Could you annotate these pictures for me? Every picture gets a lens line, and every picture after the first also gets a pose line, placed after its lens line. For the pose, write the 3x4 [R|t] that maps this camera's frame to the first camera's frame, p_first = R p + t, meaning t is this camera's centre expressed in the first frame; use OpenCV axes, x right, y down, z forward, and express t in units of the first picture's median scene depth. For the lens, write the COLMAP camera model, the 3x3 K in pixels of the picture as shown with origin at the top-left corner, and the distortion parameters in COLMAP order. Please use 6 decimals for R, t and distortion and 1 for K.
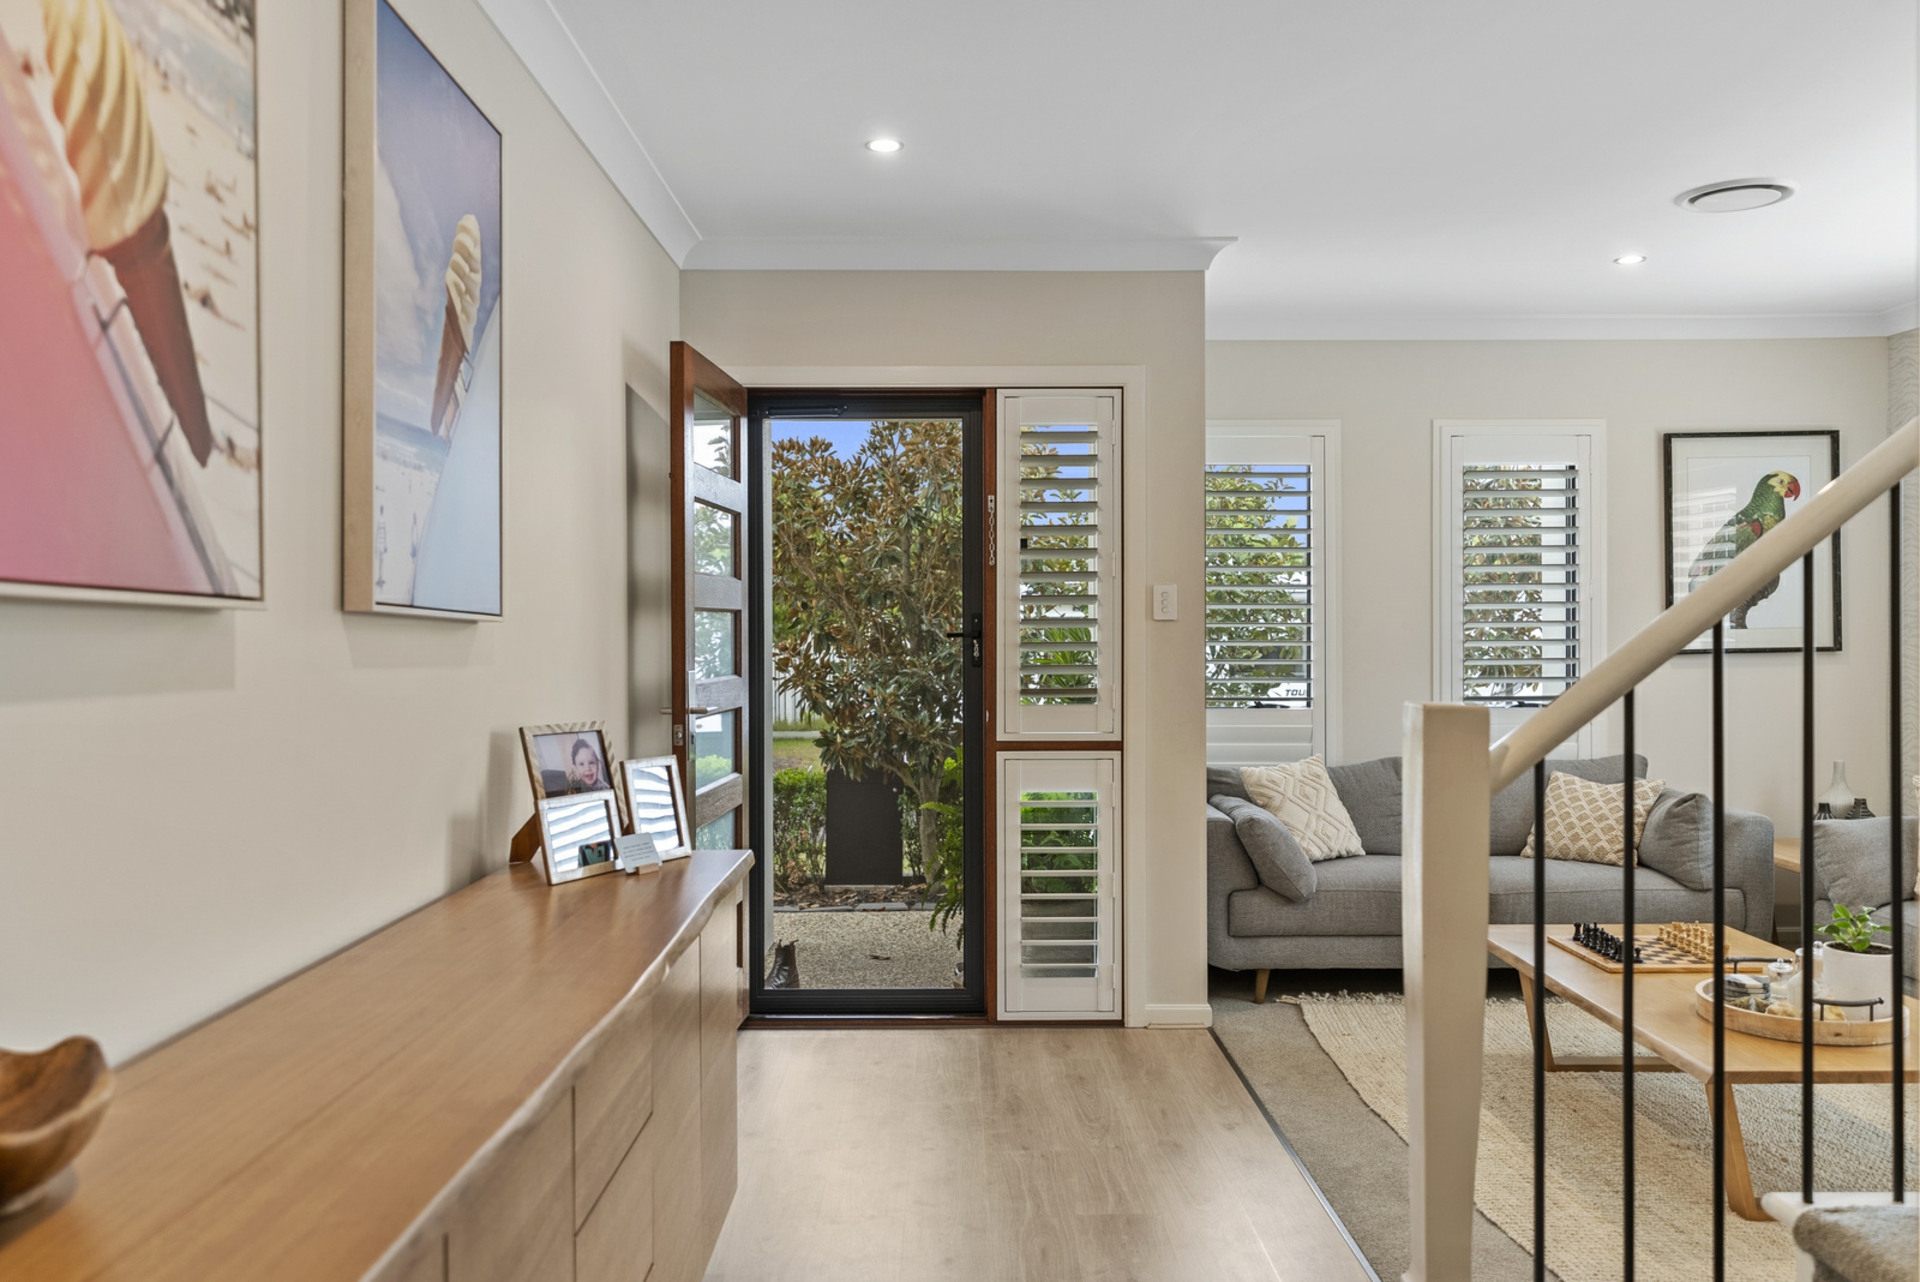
lens RADIAL K [[1481.5, 0, 959.8], [0, 1481.5, 642.2], [0, 0, 1]] dist [-0.000782, 0.001498]
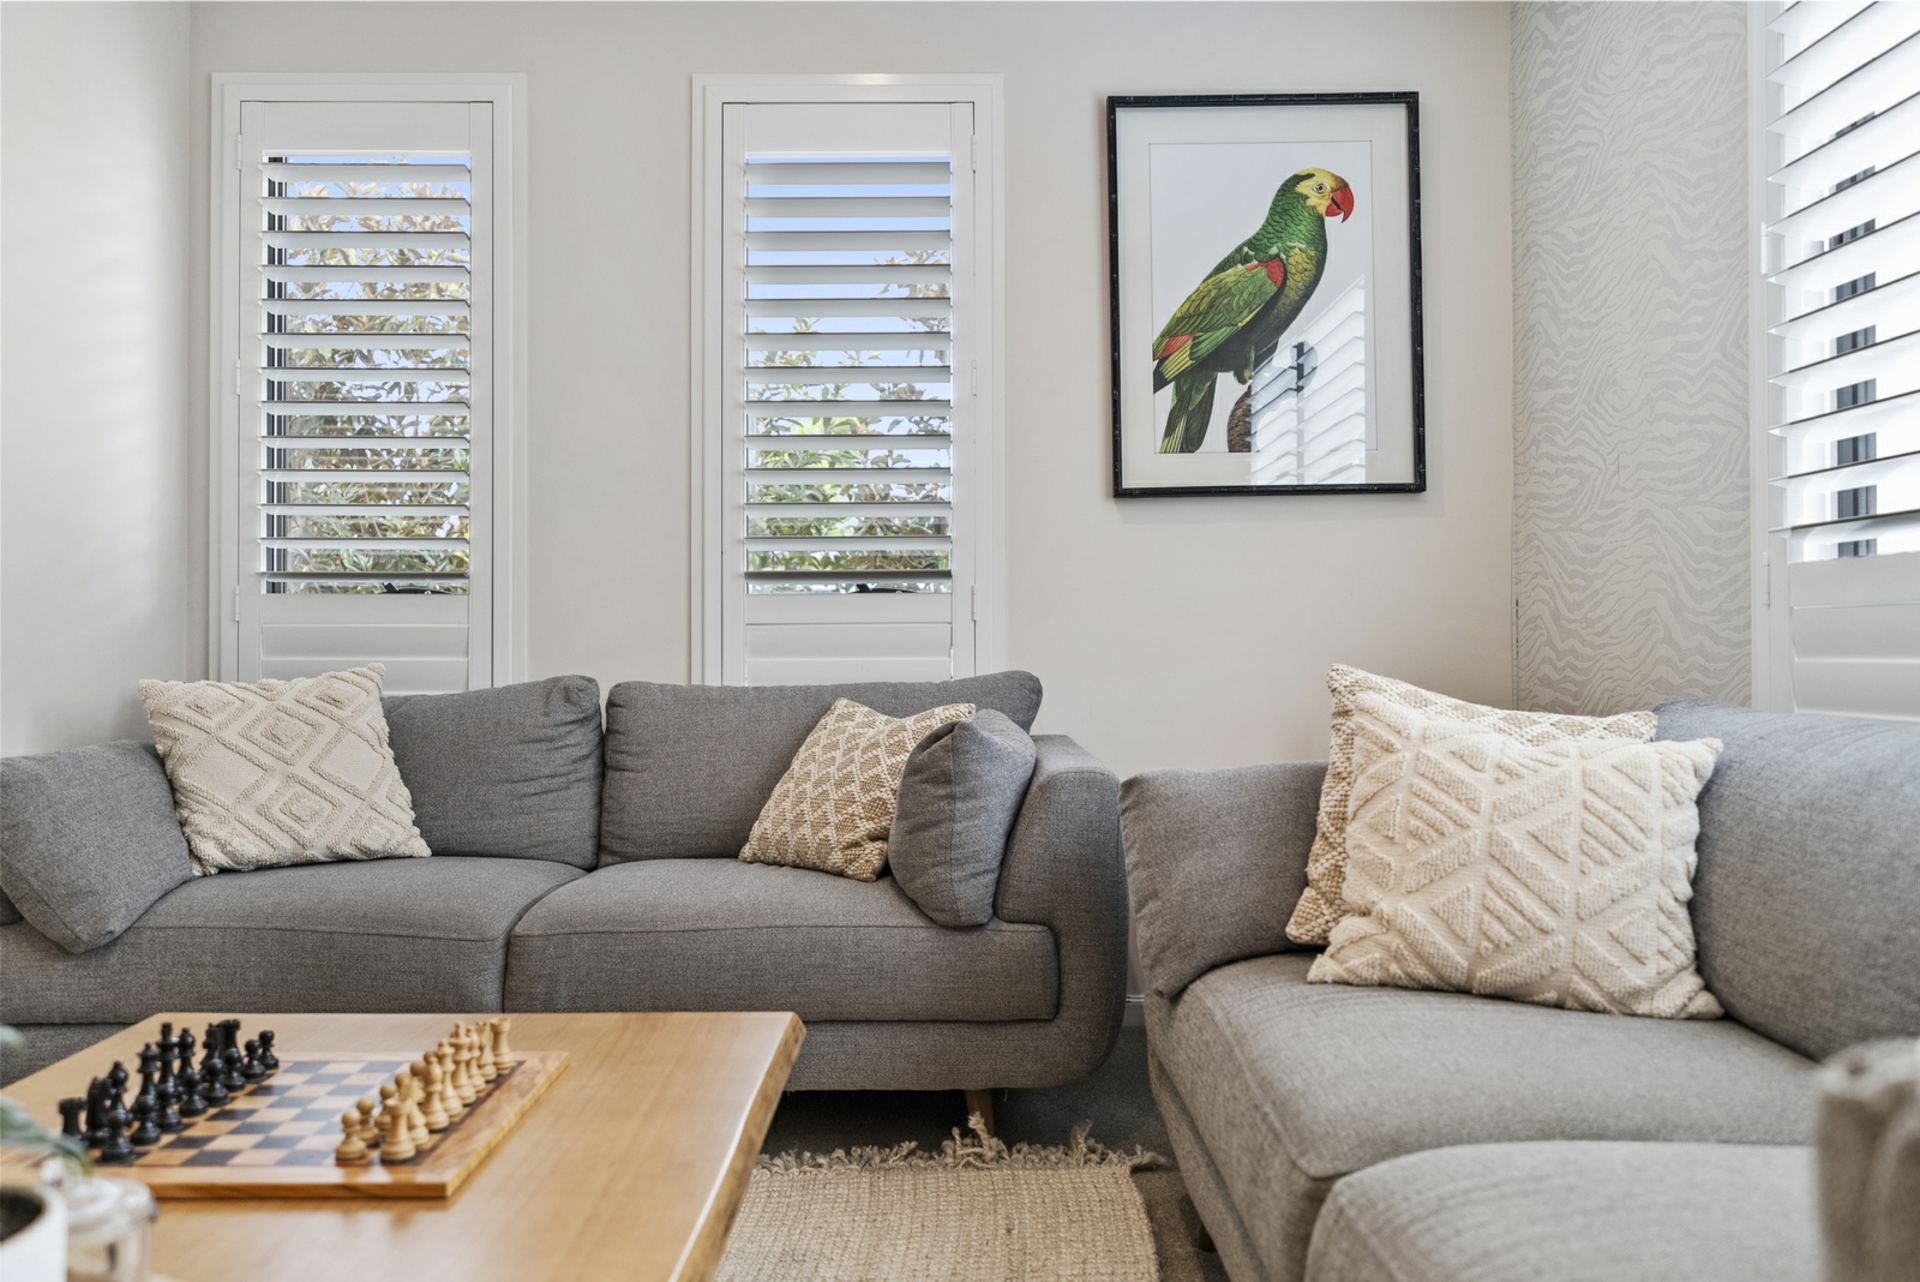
lens RADIAL K [[1514.4, 0, 962.1], [0, 1514.4, 643.3], [0, 0, 1]] dist [-0.002240, 0.012173]
pose [[0.999990, 0.001857, 0.003972, 0.468986], [-0.001802, 0.999905, -0.013663, 0.078891], [-0.003997, 0.013655, 0.999899, 0.487554]]
